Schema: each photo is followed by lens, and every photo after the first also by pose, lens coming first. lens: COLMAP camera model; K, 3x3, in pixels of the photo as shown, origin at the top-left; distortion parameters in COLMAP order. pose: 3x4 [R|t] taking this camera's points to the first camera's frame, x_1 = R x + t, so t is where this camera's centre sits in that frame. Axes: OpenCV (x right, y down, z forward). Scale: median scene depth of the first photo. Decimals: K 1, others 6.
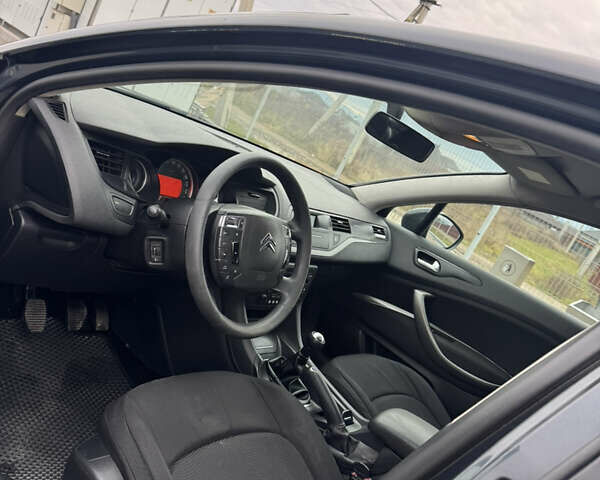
lens RADIAL K [[564.9, 0, 300.0], [0, 564.9, 240.0], [0, 0, 1]] dist [0.151128, -0.291565]
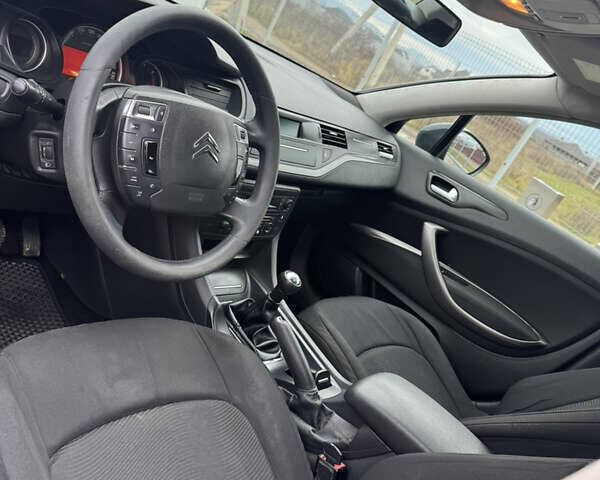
lens RADIAL K [[543.3, 0, 300.0], [0, 543.3, 240.0], [0, 0, 1]] dist [0.149424, -0.240537]
pose [[0.998328, 0.041420, -0.040317, 0.064446], [-0.035860, 0.990863, 0.130014, 0.018957], [0.045334, -0.128351, 0.990692, 0.237015]]
